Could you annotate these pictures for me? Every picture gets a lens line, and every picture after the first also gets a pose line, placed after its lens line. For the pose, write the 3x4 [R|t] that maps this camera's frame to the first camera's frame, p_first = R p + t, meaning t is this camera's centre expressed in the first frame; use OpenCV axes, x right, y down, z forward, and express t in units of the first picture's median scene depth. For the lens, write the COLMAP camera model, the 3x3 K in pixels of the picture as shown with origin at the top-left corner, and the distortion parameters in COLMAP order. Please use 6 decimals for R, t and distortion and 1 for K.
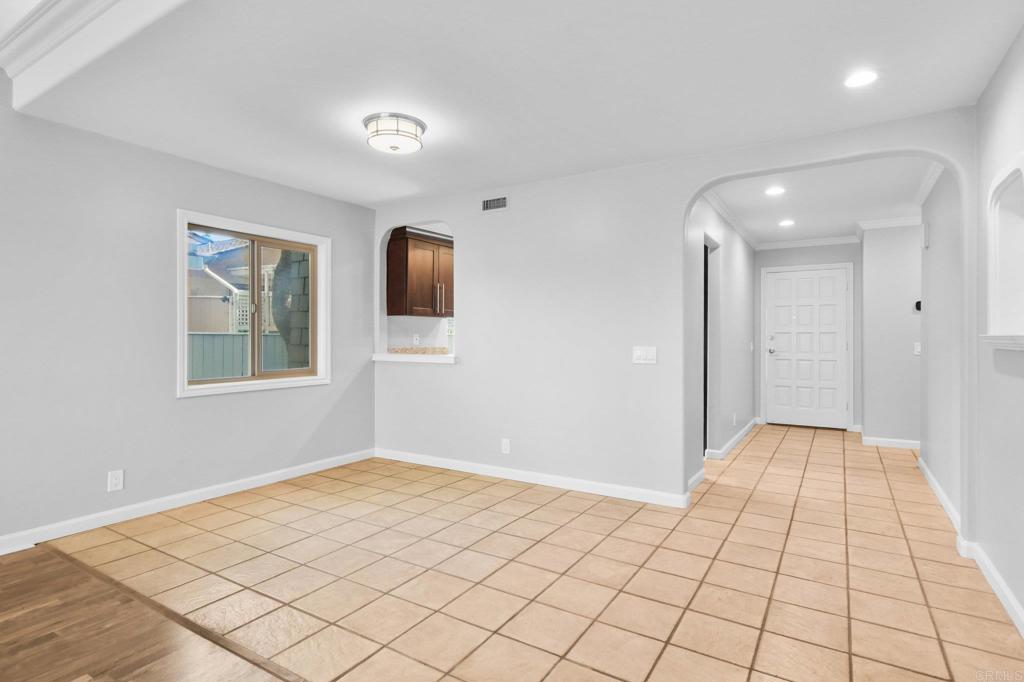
lens RADIAL K [[530.0, 0, 512.0], [0, 530.0, 341.0], [0, 0, 1]] dist [0.004404, 0.000407]
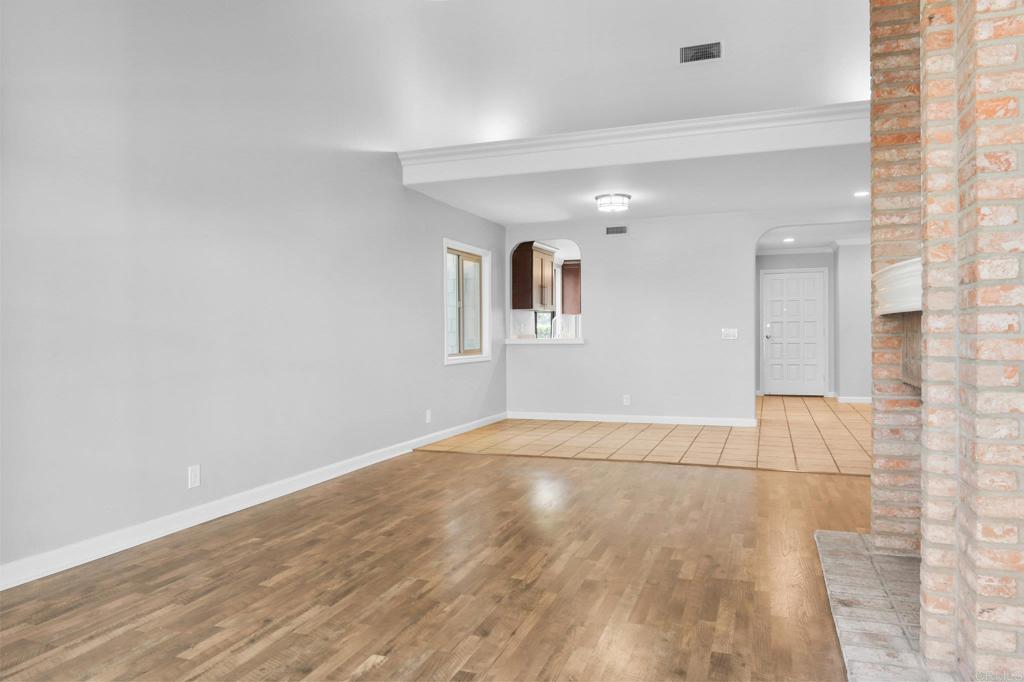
lens RADIAL K [[695.1, 0, 512.0], [0, 695.1, 341.0], [0, 0, 1]] dist [0.002501, -0.001434]
pose [[0.980373, -0.010788, 0.196854, -0.639186], [0.010397, 0.999941, 0.003020, 0.027577], [-0.196875, -0.000914, 0.980428, -0.730965]]
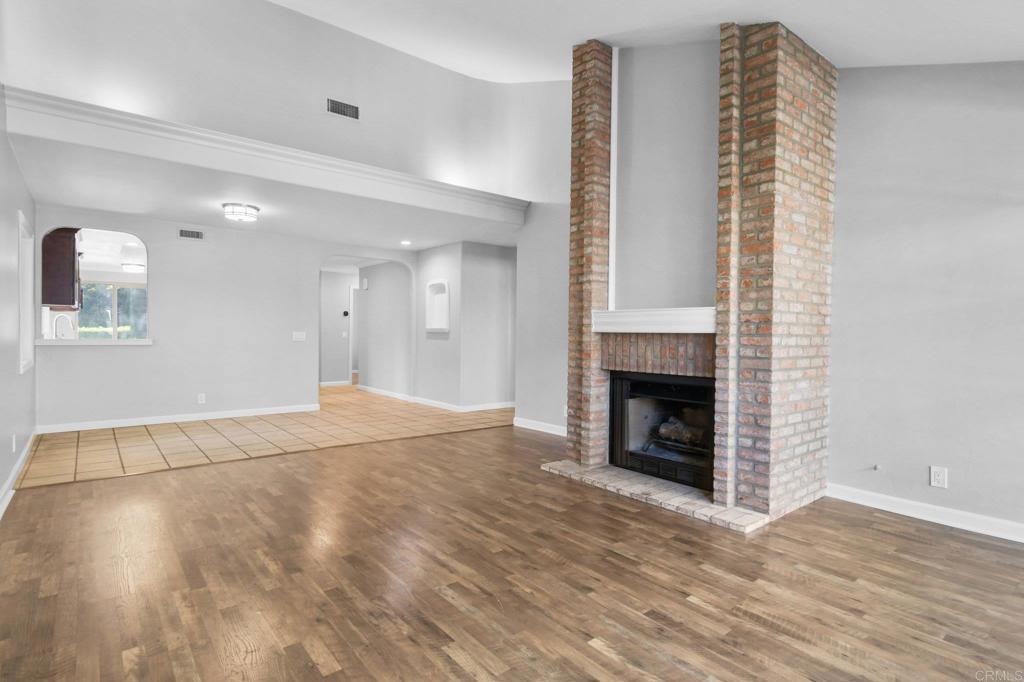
lens RADIAL K [[525.1, 0, 512.0], [0, 525.1, 341.0], [0, 0, 1]] dist [0.001251, -0.000493]
pose [[0.327912, -0.008877, 0.944667, -1.047961], [-0.003940, 0.999934, 0.010764, 0.015061], [-0.944700, -0.007252, 0.327855, -0.293333]]
